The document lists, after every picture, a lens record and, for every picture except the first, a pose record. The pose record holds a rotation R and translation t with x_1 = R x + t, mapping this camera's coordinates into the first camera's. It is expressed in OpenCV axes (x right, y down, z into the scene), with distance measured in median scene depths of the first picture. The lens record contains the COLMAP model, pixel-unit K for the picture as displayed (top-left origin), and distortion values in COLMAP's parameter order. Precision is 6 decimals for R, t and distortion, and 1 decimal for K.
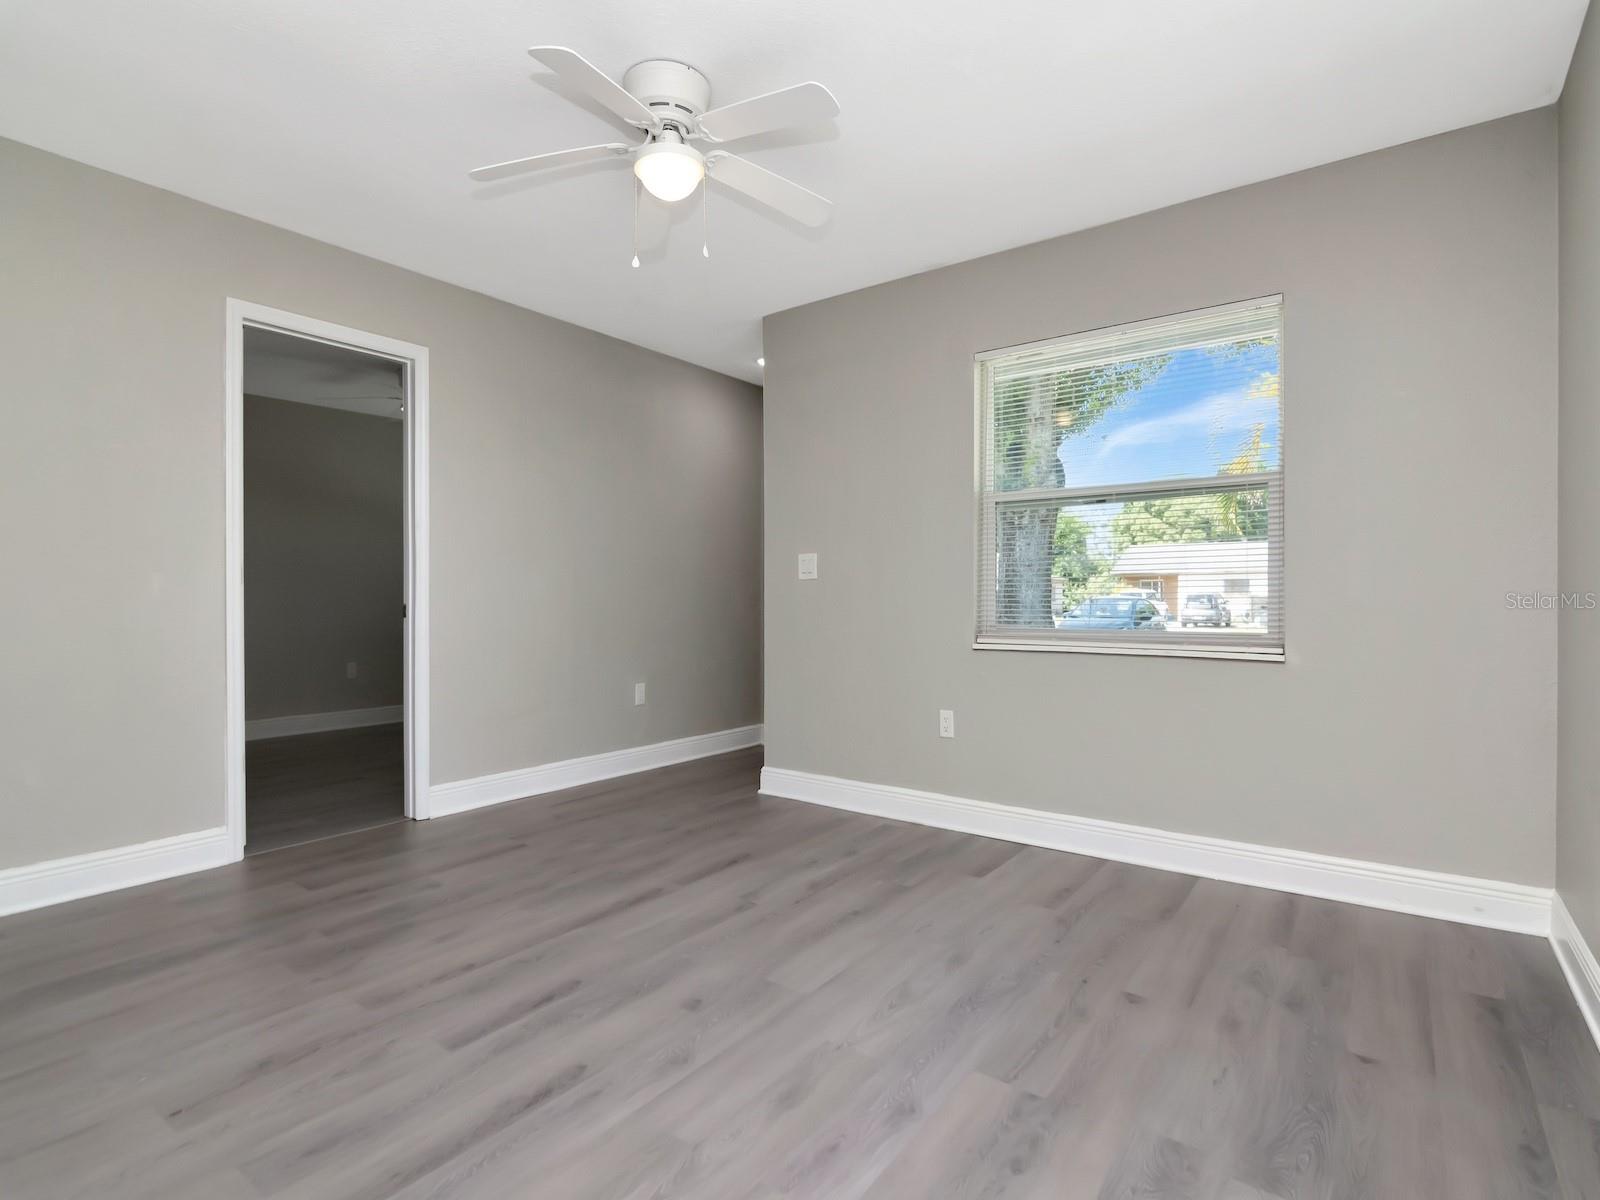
lens RADIAL K [[796.0, 0, 803.9], [0, 796.0, 597.1], [0, 0, 1]] dist [-0.000383, -0.007912]
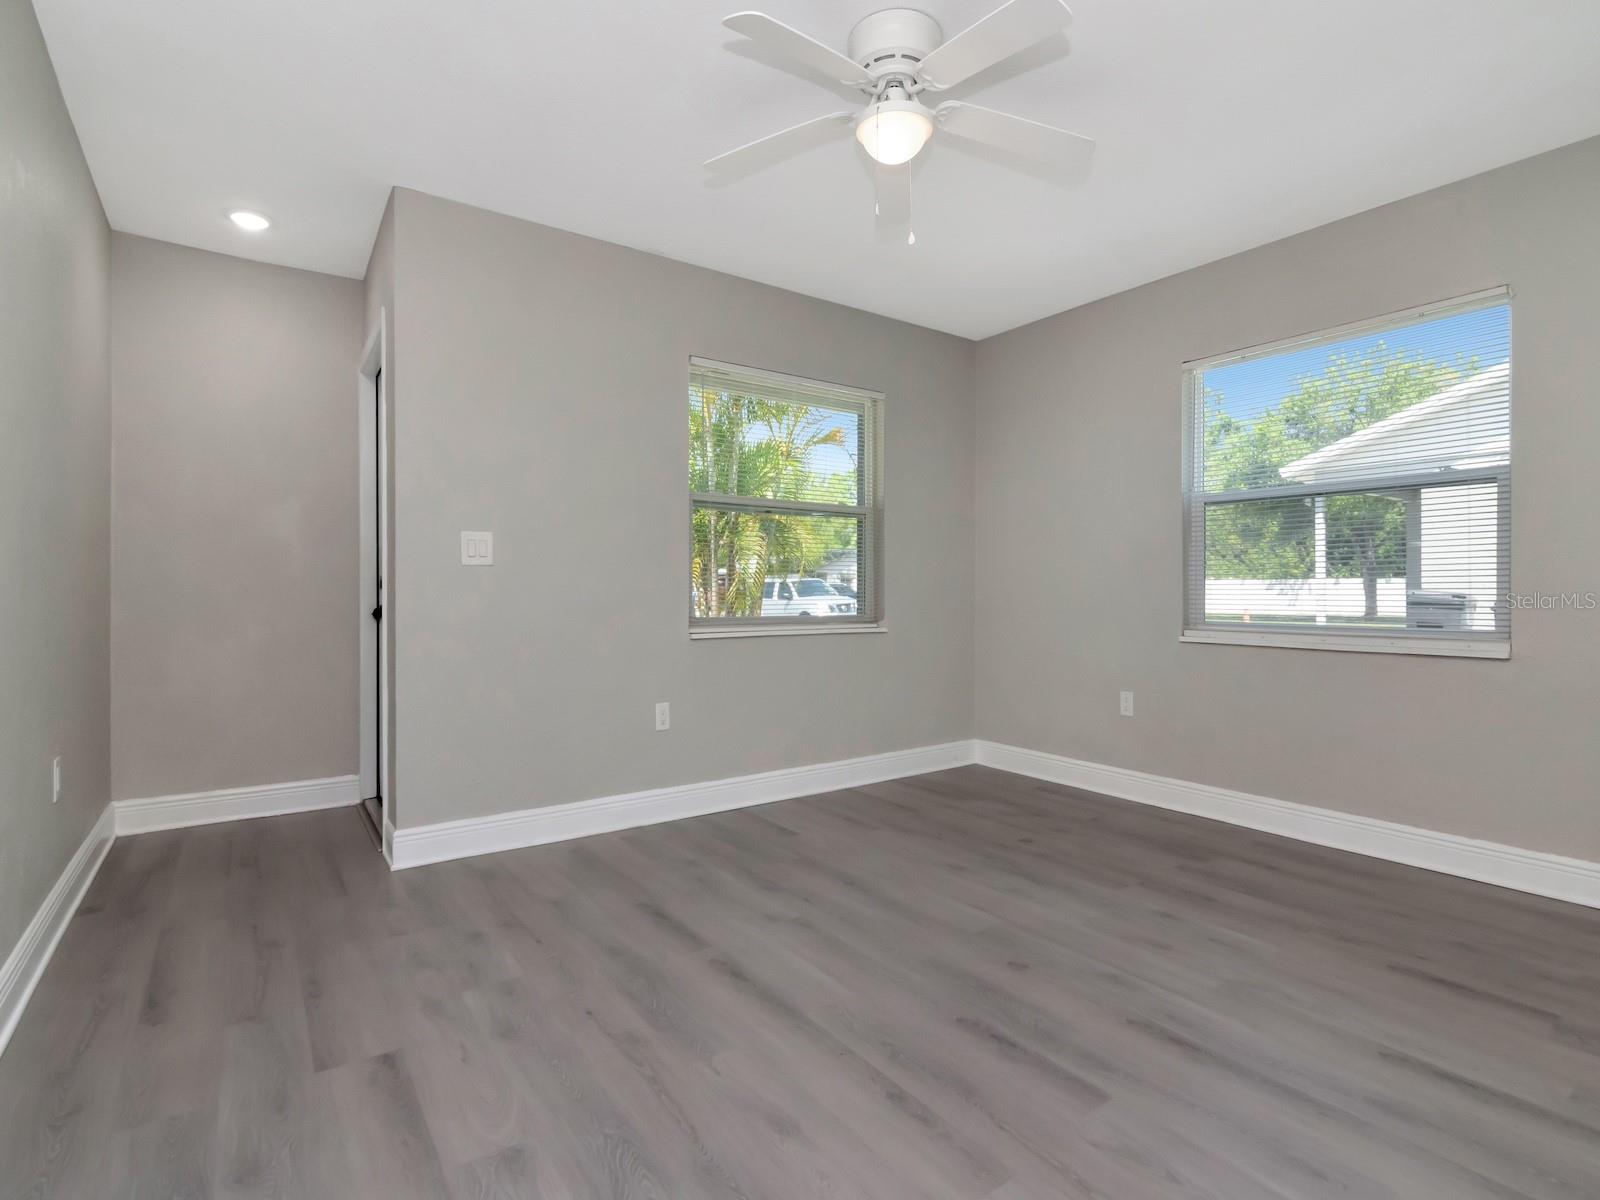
lens RADIAL K [[796.0, 0, 803.9], [0, 796.0, 597.1], [0, 0, 1]] dist [-0.000383, -0.007912]
pose [[0.312656, -0.009866, 0.949815, -0.847834], [-0.000149, 0.999946, 0.010436, 0.001796], [-0.949867, -0.003404, 0.312637, 0.640120]]
